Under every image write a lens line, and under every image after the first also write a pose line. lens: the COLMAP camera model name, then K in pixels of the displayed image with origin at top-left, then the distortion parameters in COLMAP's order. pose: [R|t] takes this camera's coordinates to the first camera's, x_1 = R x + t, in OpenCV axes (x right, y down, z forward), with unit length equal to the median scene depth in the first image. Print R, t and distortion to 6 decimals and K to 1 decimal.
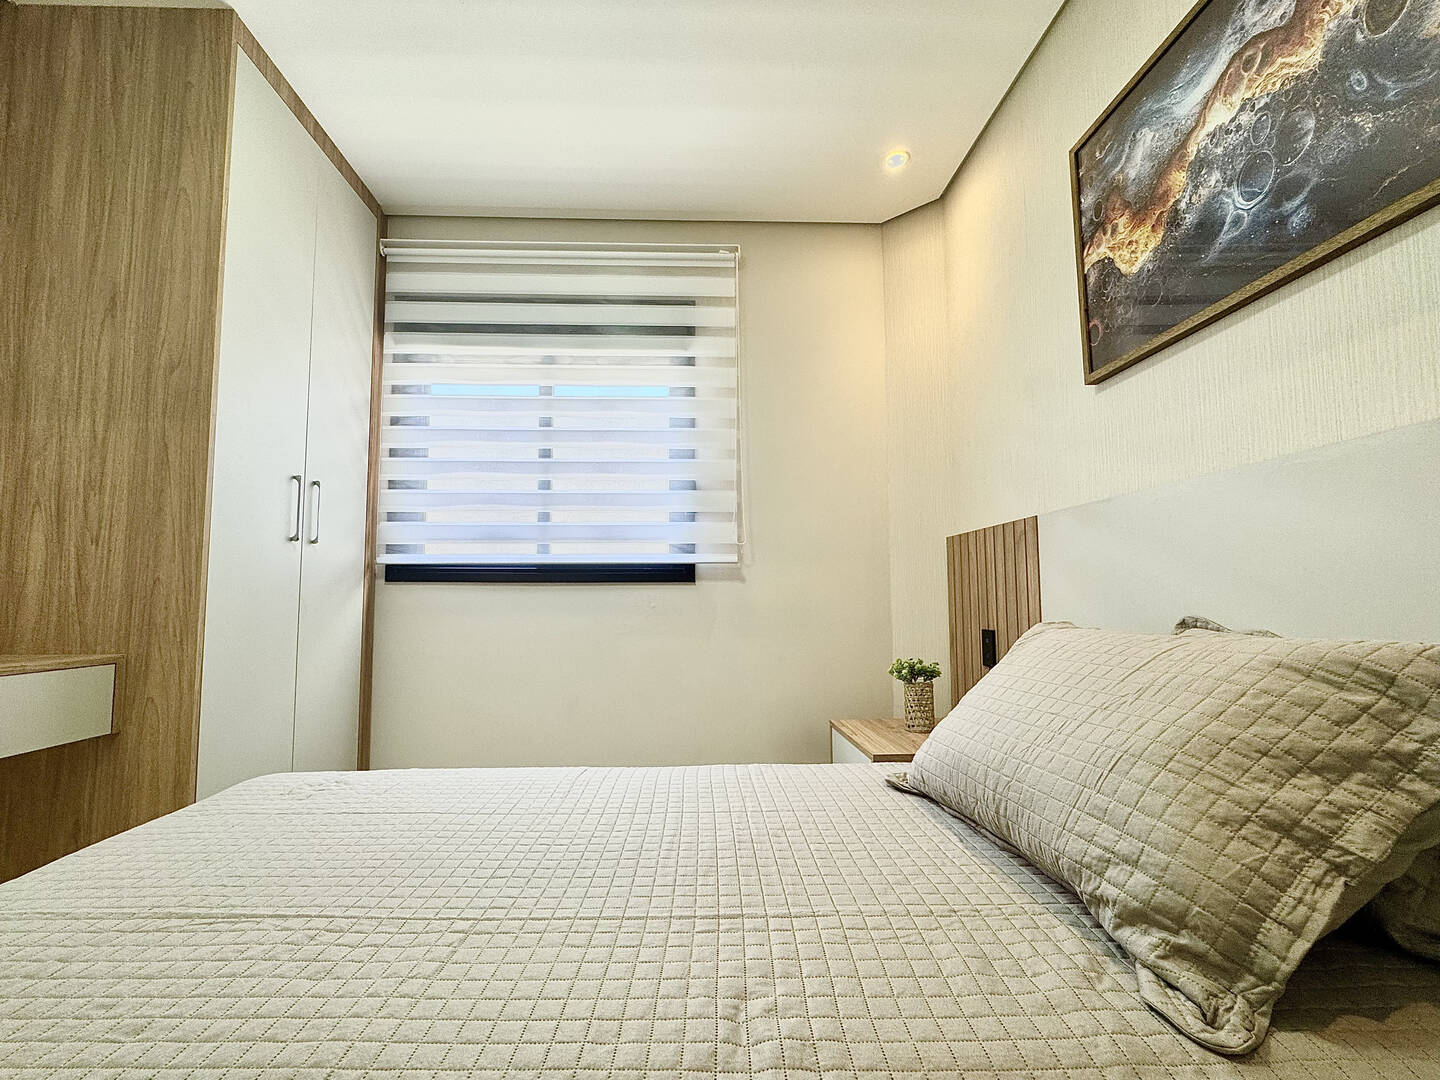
lens RADIAL K [[577.3, 0, 887.5], [0, 577.3, 589.8], [0, 0, 1]] dist [-0.002783, 0.000740]
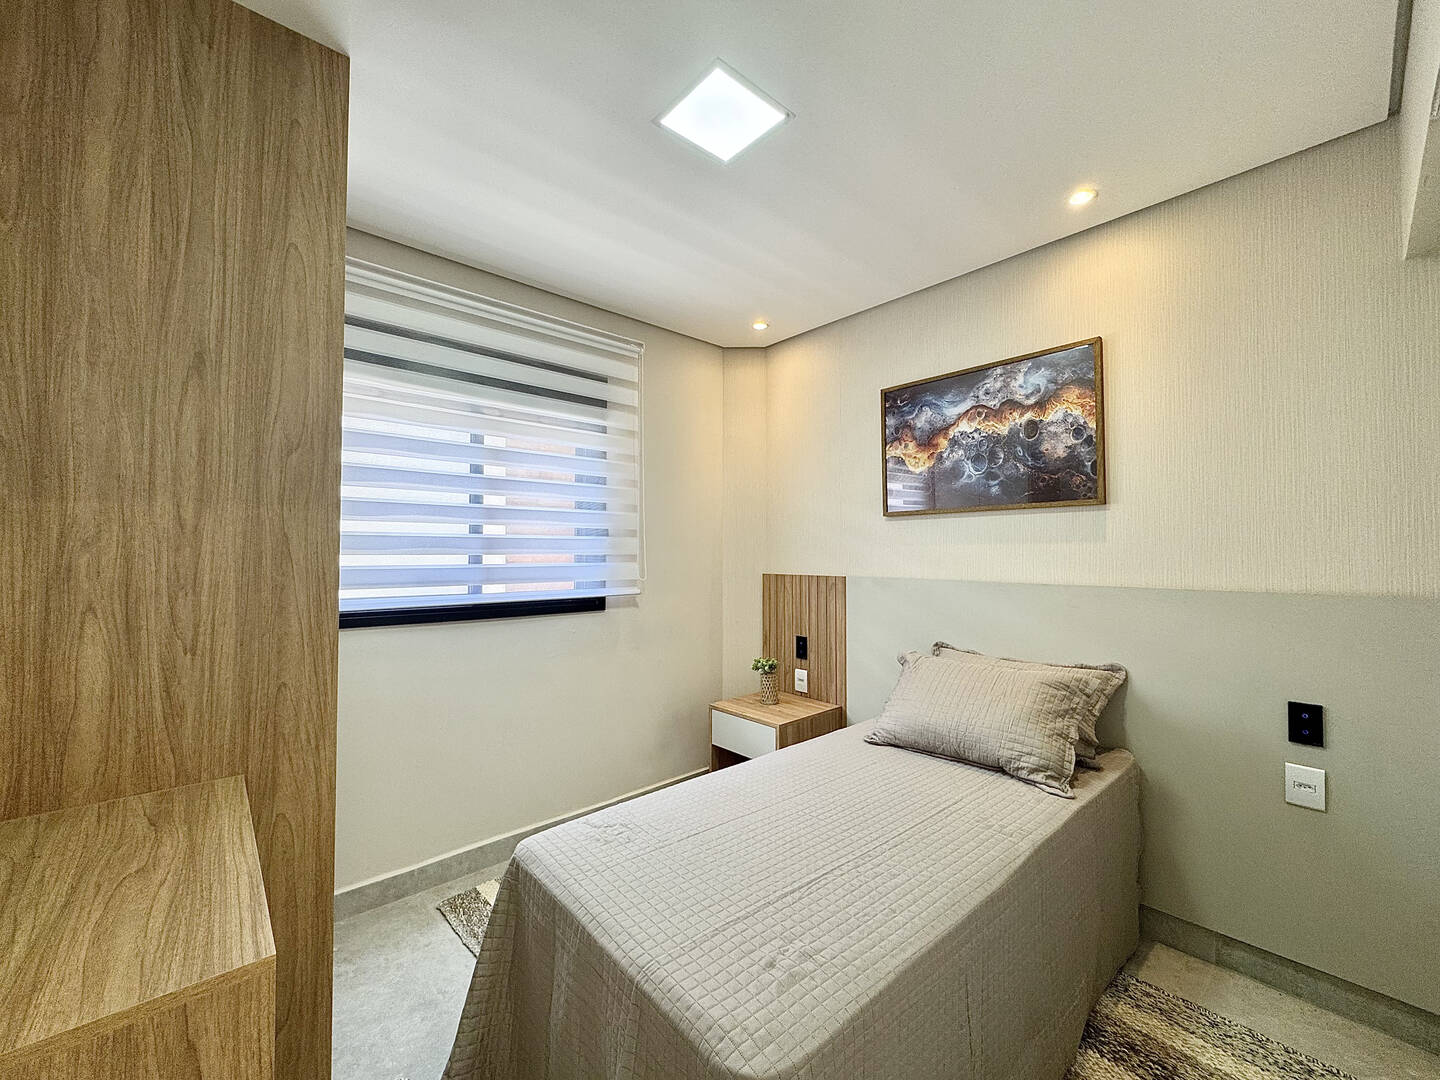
lens RADIAL K [[577.3, 0, 704.0], [0, 577.3, 518.5], [0, 0, 1]] dist [-0.002783, 0.000740]
pose [[0.774624, 0.039059, 0.631215, -1.330381], [-0.059761, 0.998146, 0.011574, -0.332014], [-0.629592, -0.046687, 0.775522, -0.121794]]
